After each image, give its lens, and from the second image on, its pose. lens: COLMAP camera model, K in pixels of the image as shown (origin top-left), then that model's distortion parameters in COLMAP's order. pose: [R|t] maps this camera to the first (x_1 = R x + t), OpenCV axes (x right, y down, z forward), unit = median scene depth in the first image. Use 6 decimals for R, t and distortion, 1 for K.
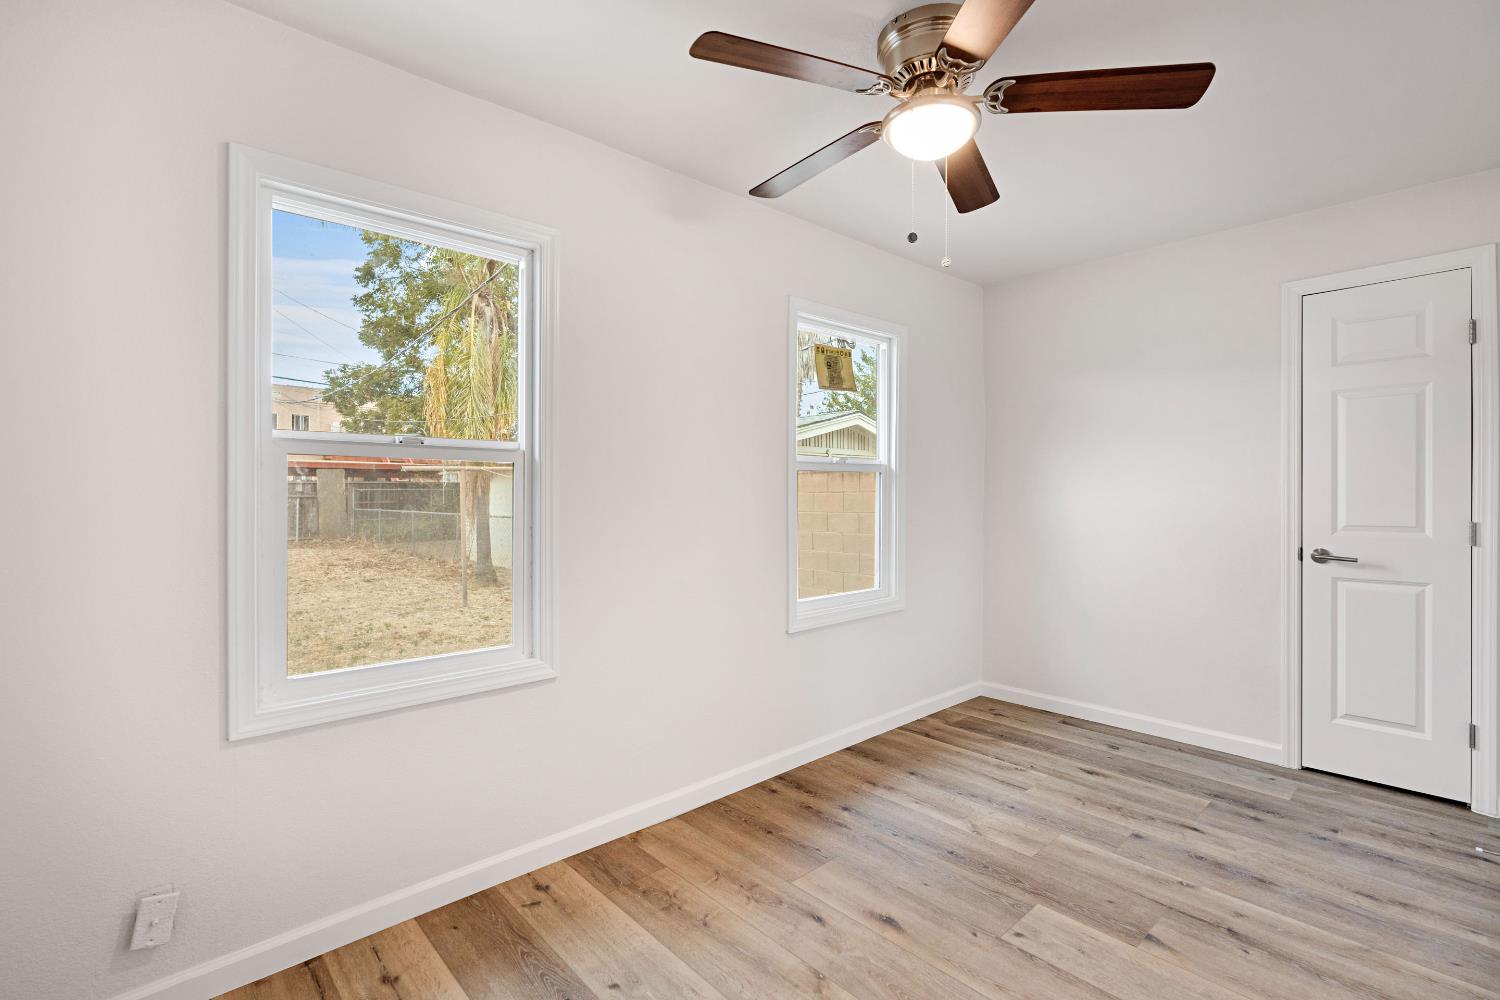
lens RADIAL K [[673.5, 0, 748.8], [0, 673.5, 496.9], [0, 0, 1]] dist [-0.009825, 0.003502]
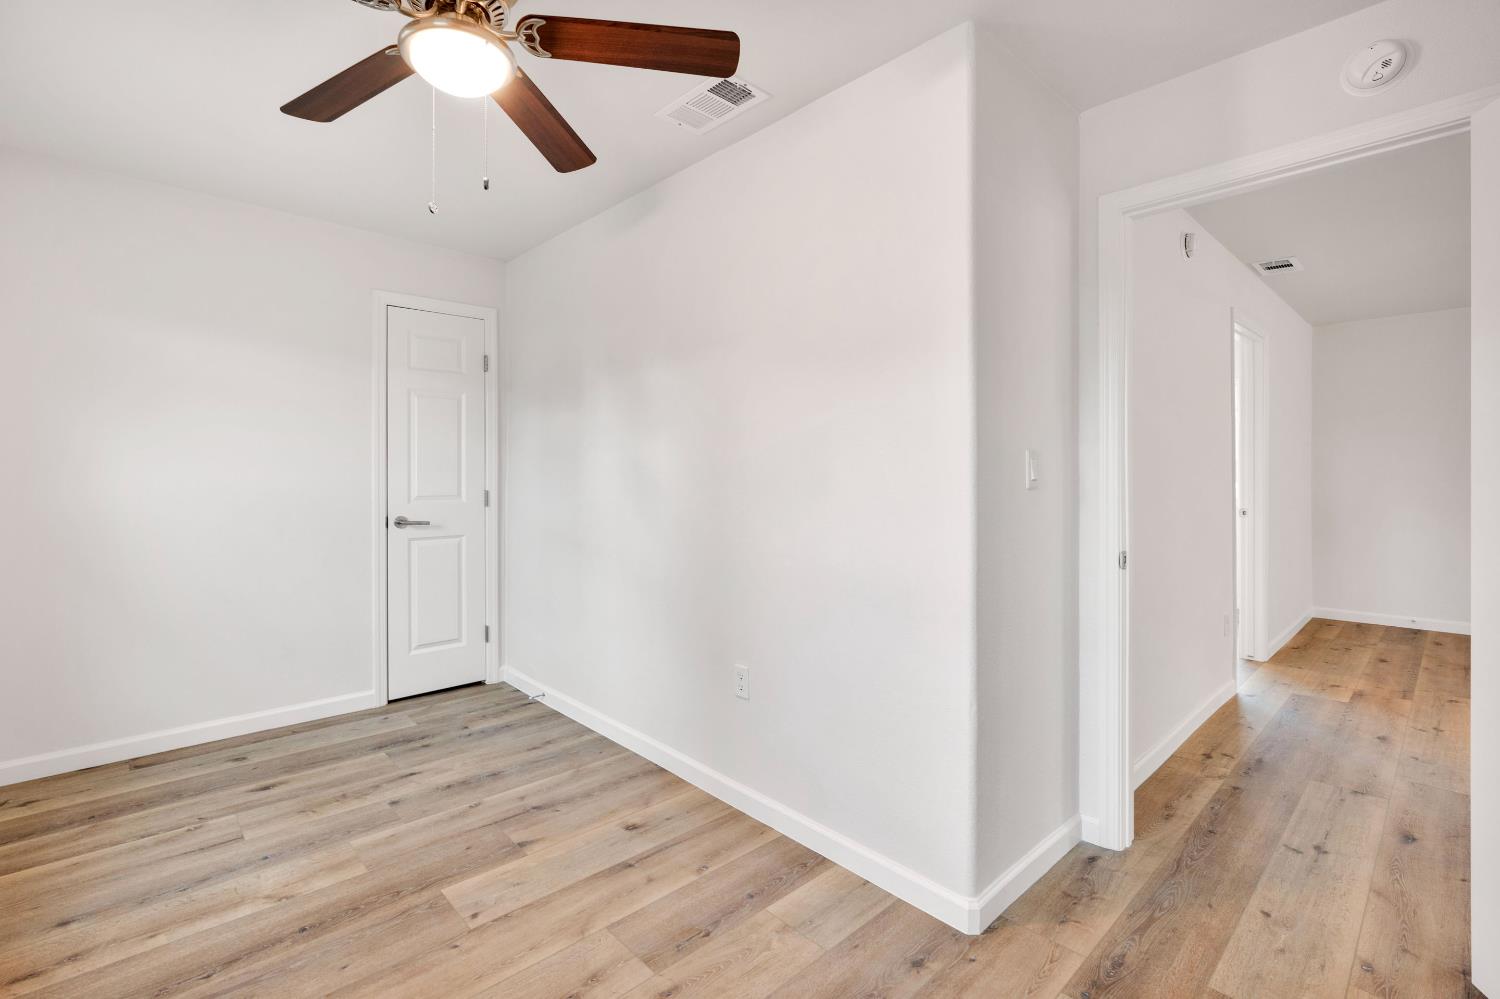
lens RADIAL K [[673.5, 0, 748.8], [0, 673.5, 496.4], [0, 0, 1]] dist [-0.009825, 0.003502]
pose [[-0.004402, -0.035884, 0.999346, -0.389683], [-0.000309, 0.999356, 0.035883, -0.001931], [-0.999990, -0.000151, -0.004410, 0.409788]]
